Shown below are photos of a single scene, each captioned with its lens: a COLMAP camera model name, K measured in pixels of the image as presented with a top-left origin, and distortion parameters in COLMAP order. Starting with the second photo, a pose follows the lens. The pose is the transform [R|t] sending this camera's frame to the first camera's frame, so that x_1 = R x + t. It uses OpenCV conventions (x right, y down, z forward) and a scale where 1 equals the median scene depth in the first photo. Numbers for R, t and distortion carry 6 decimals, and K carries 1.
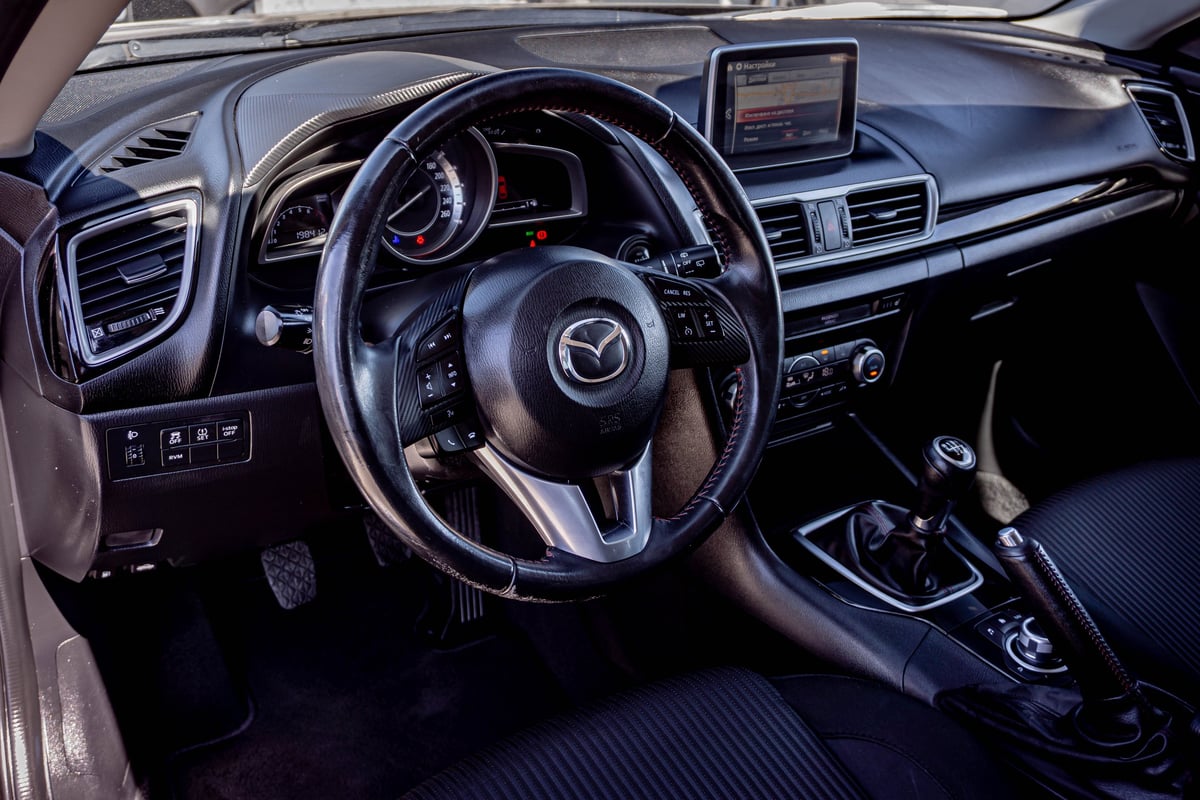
lens RADIAL K [[1169.2, 0, 597.0], [0, 1169.2, 399.4], [0, 0, 1]] dist [0.007376, 0.000000]
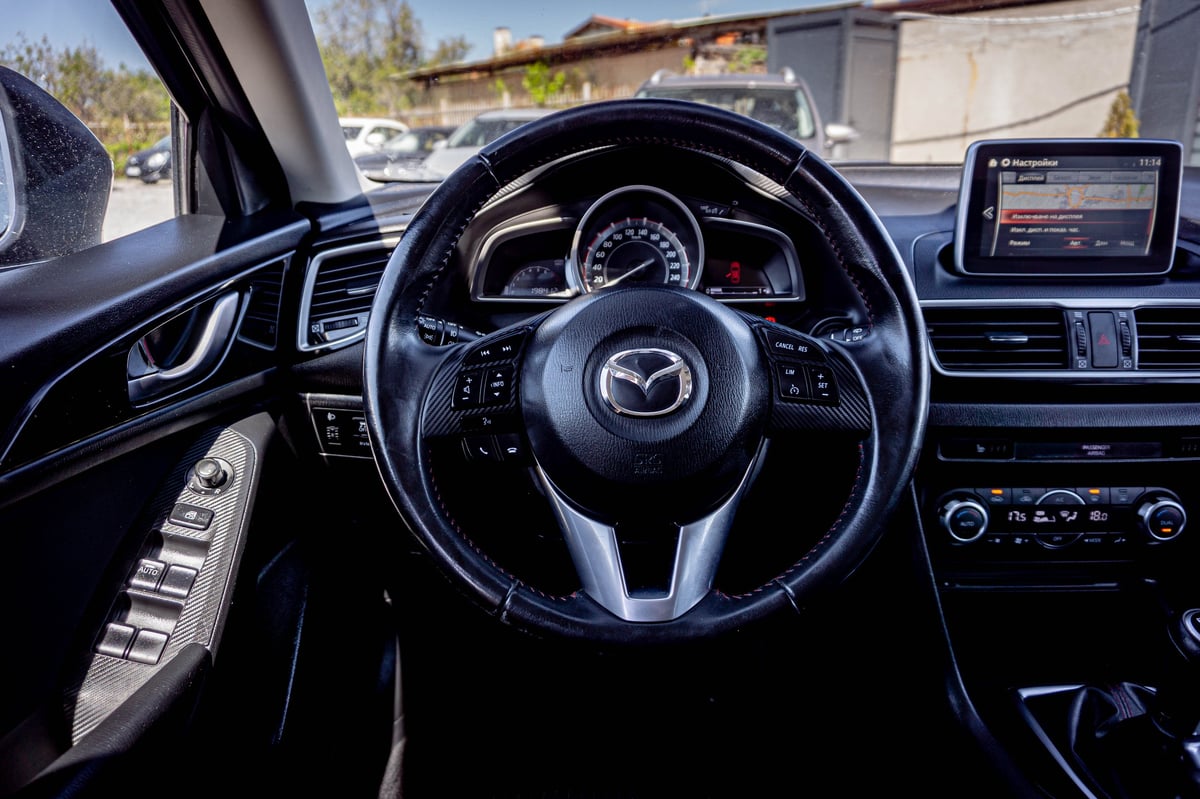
lens RADIAL K [[829.7, 0, 599.0], [0, 829.7, 401.1], [0, 0, 1]] dist [-0.006395, -0.003977]
pose [[0.827275, 0.118010, -0.549263, 0.228920], [-0.206927, 0.972959, -0.102623, 0.033546], [0.522300, 0.198555, 0.829324, 0.310311]]
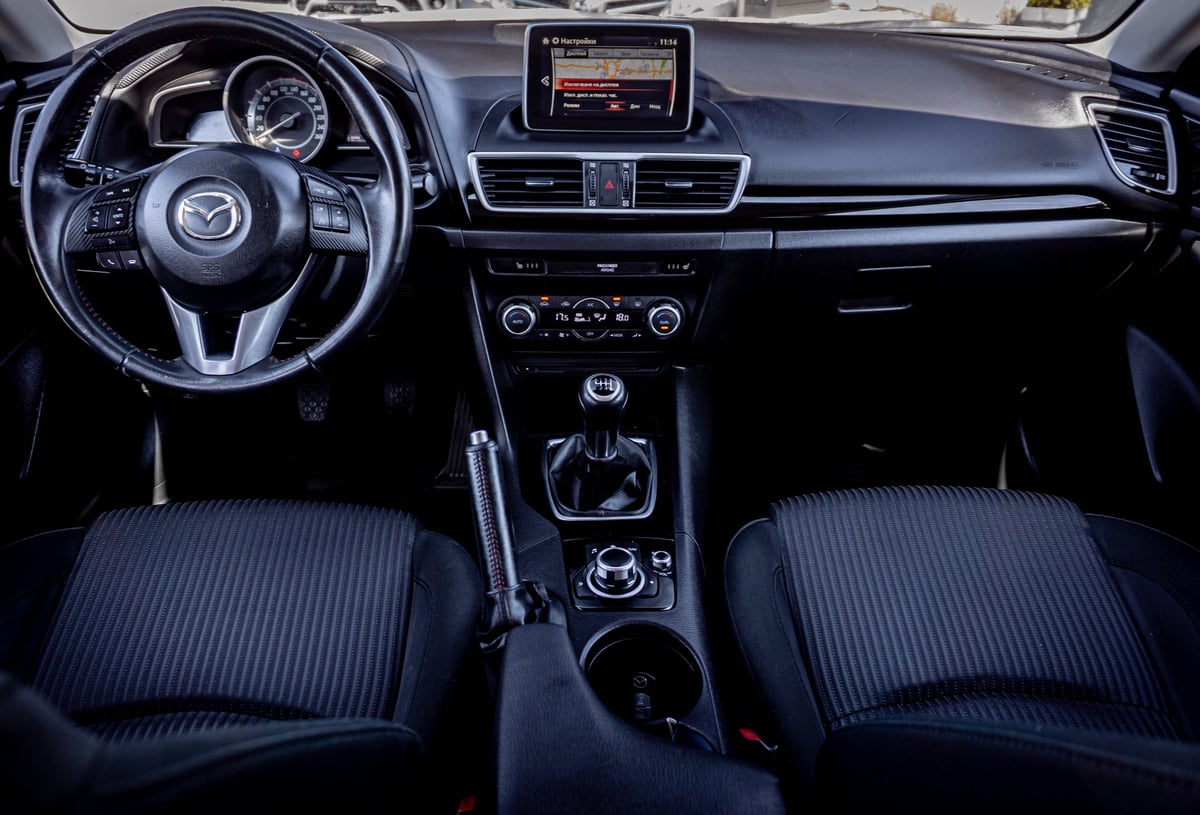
lens RADIAL K [[918.7, 0, 555.2], [0, 918.7, 395.1], [0, 0, 1]] dist [-0.008321, -0.009349]
pose [[0.837170, 0.222356, -0.499704, 0.642702], [-0.214632, 0.973904, 0.073784, -0.002099], [0.503070, 0.045483, 0.863048, 0.203087]]
